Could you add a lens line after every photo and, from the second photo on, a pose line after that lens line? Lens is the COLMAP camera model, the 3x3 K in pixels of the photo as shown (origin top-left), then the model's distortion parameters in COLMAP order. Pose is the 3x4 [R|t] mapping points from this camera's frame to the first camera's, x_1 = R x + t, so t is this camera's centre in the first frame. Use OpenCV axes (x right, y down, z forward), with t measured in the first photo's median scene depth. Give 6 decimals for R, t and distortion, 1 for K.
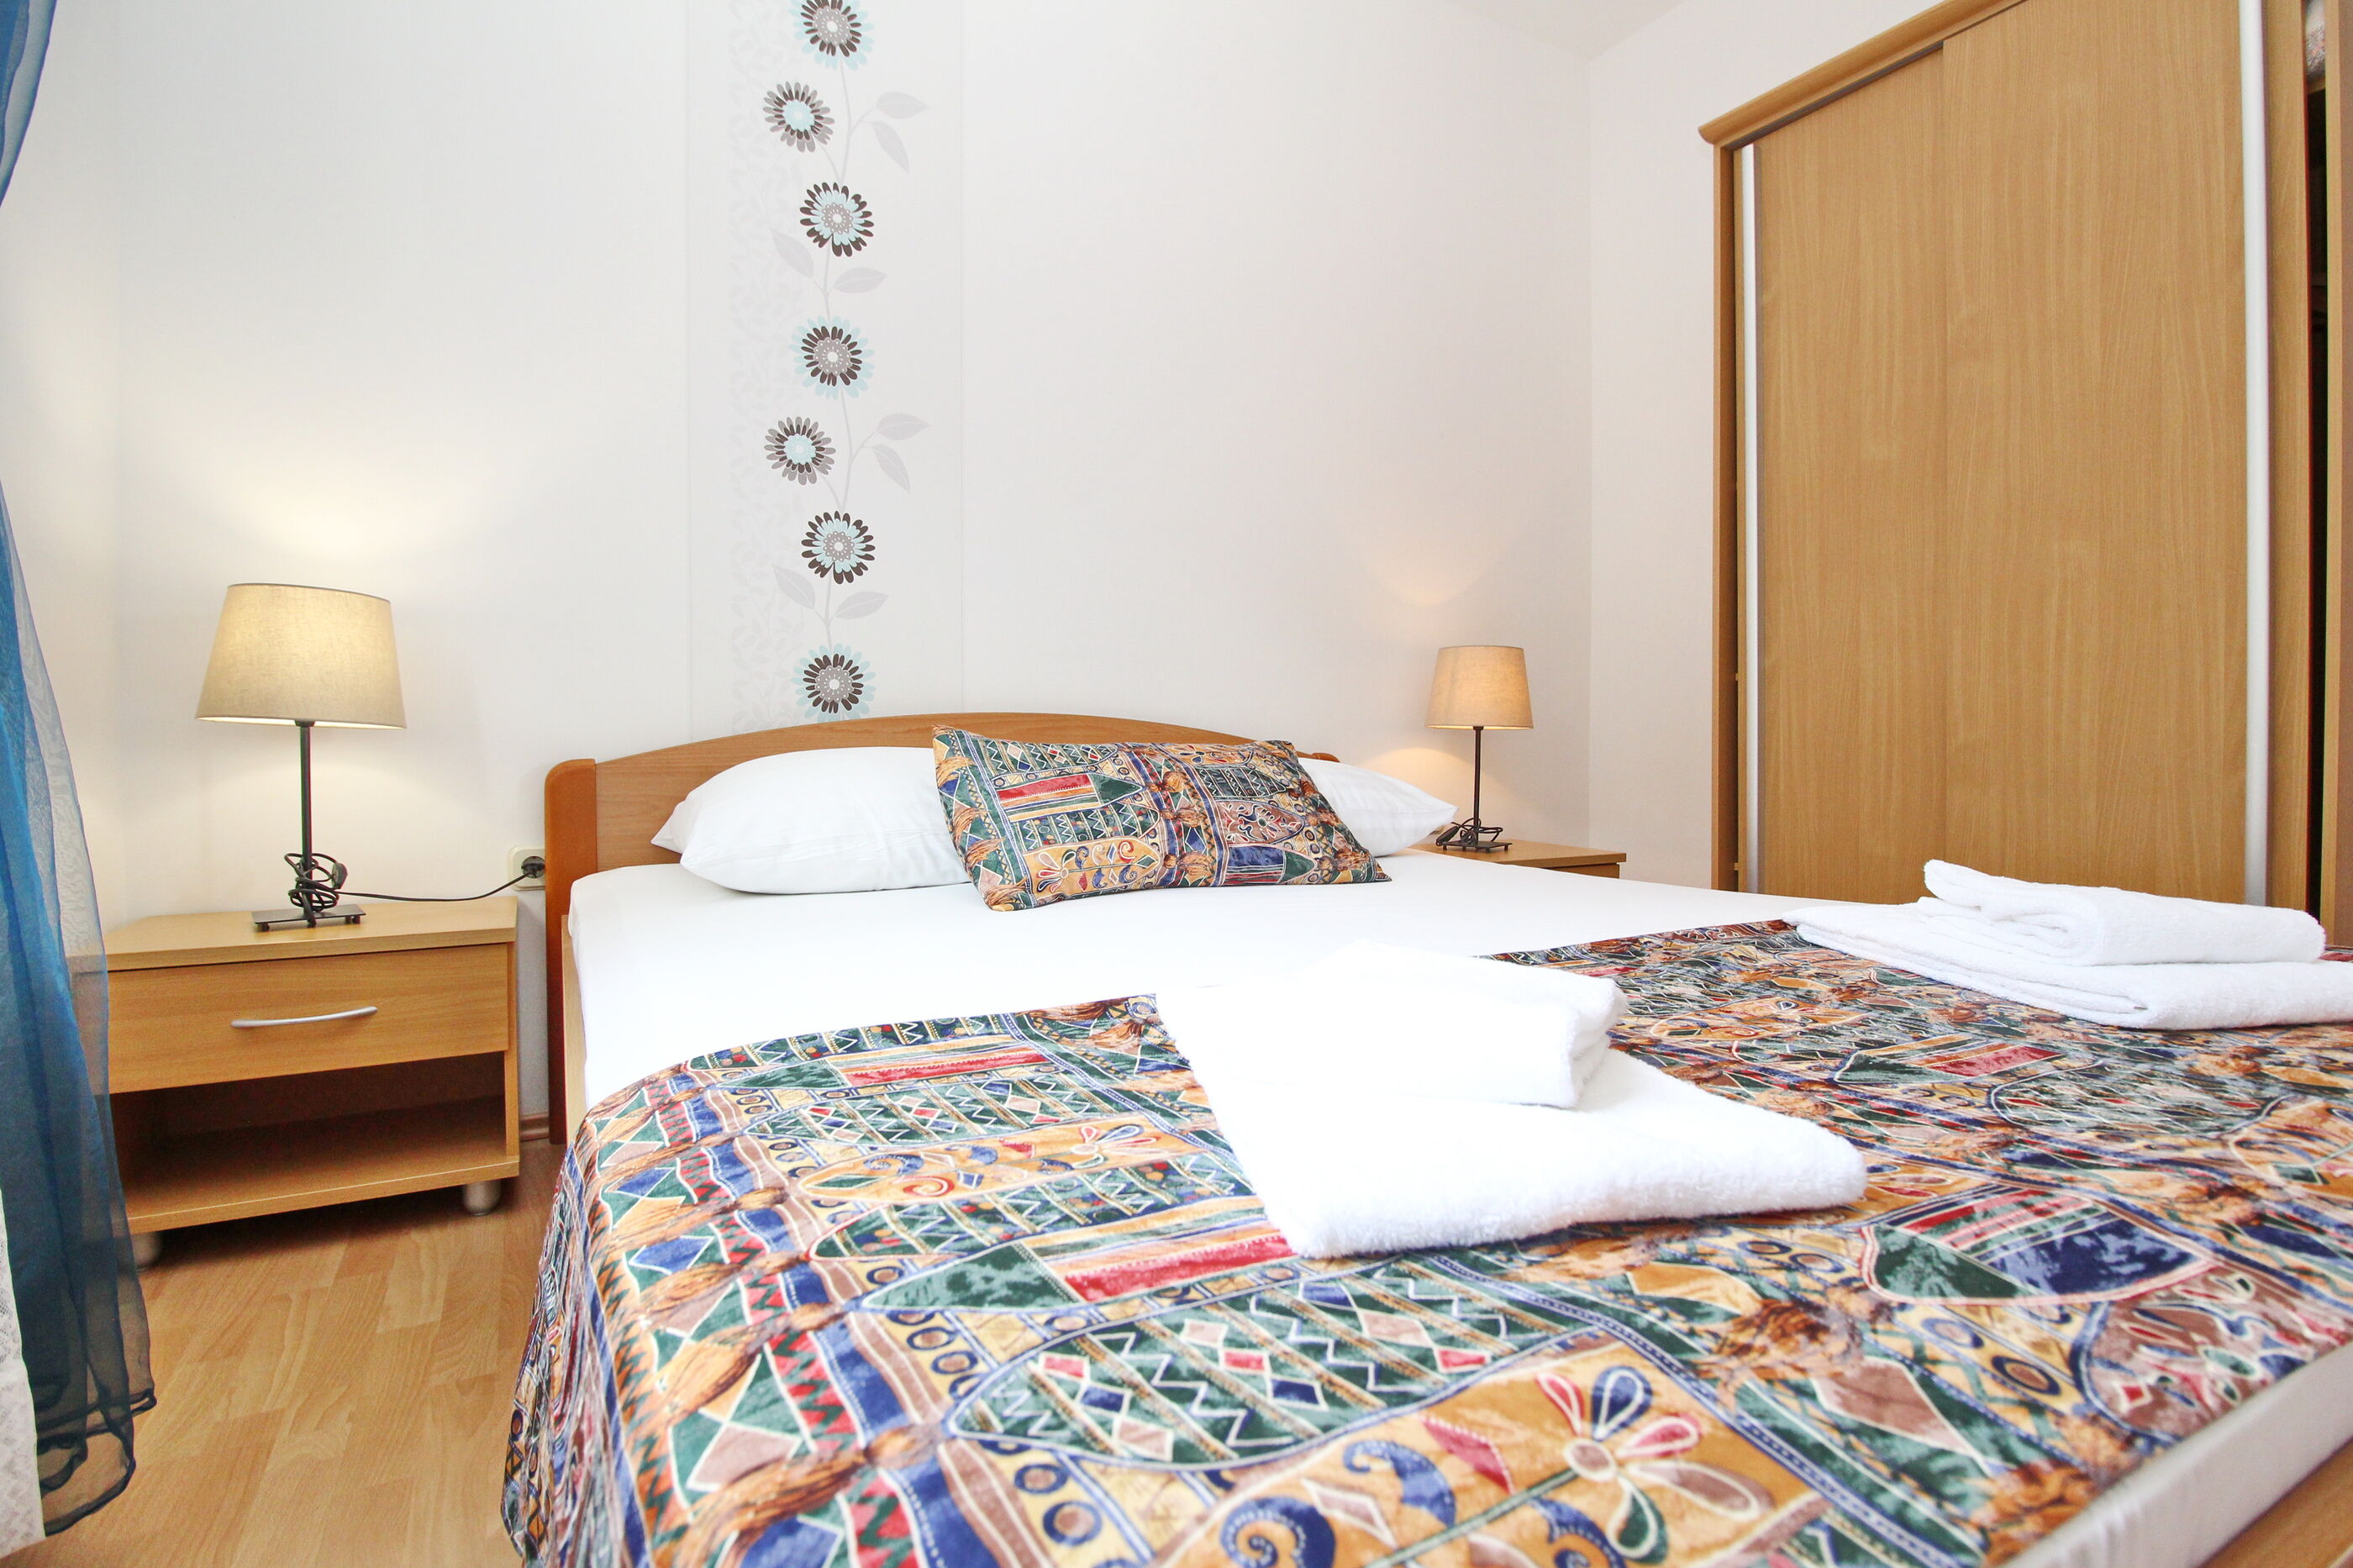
lens RADIAL K [[1147.2, 0, 1173.5], [0, 1147.2, 784.0], [0, 0, 1]] dist [-0.008709, -0.006639]
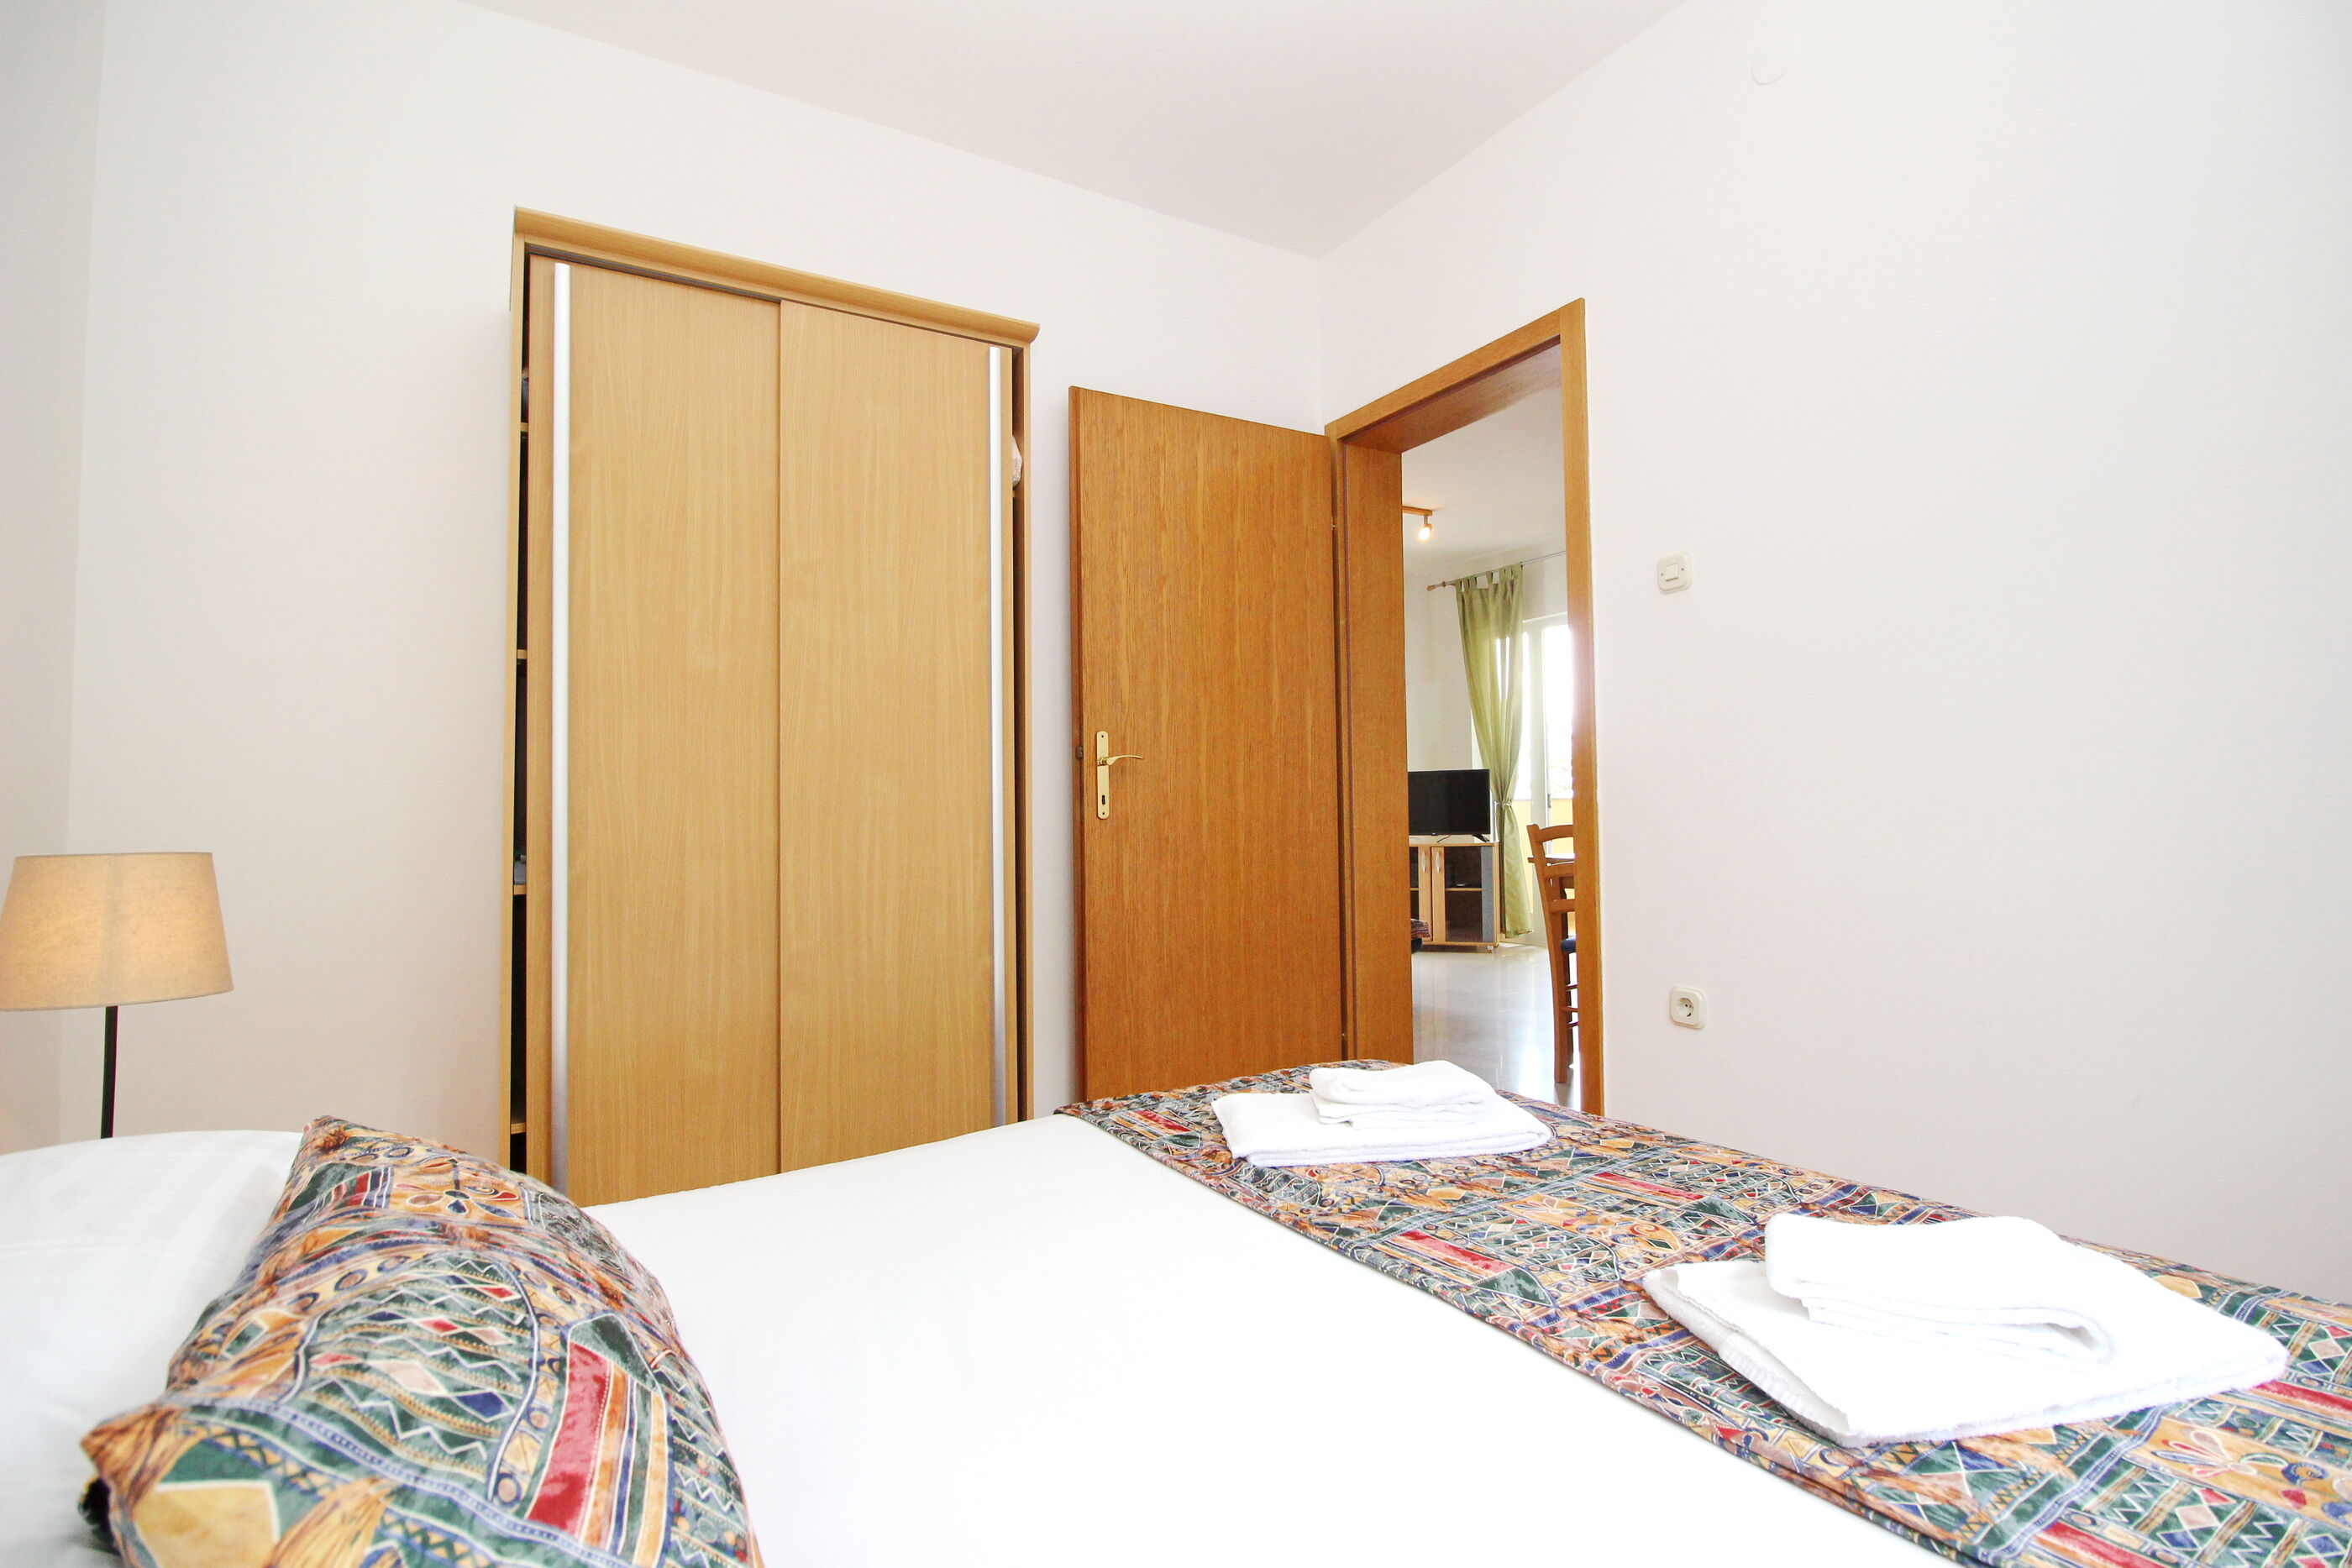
lens RADIAL K [[1146.6, 0, 1177.1], [0, 1146.6, 784.3], [0, 0, 1]] dist [-0.008709, -0.006639]
pose [[-0.060929, 0.025485, 0.997817, -0.416025], [0.055986, 0.998187, -0.022076, -0.155440], [-0.996571, 0.054519, -0.062245, 0.730772]]
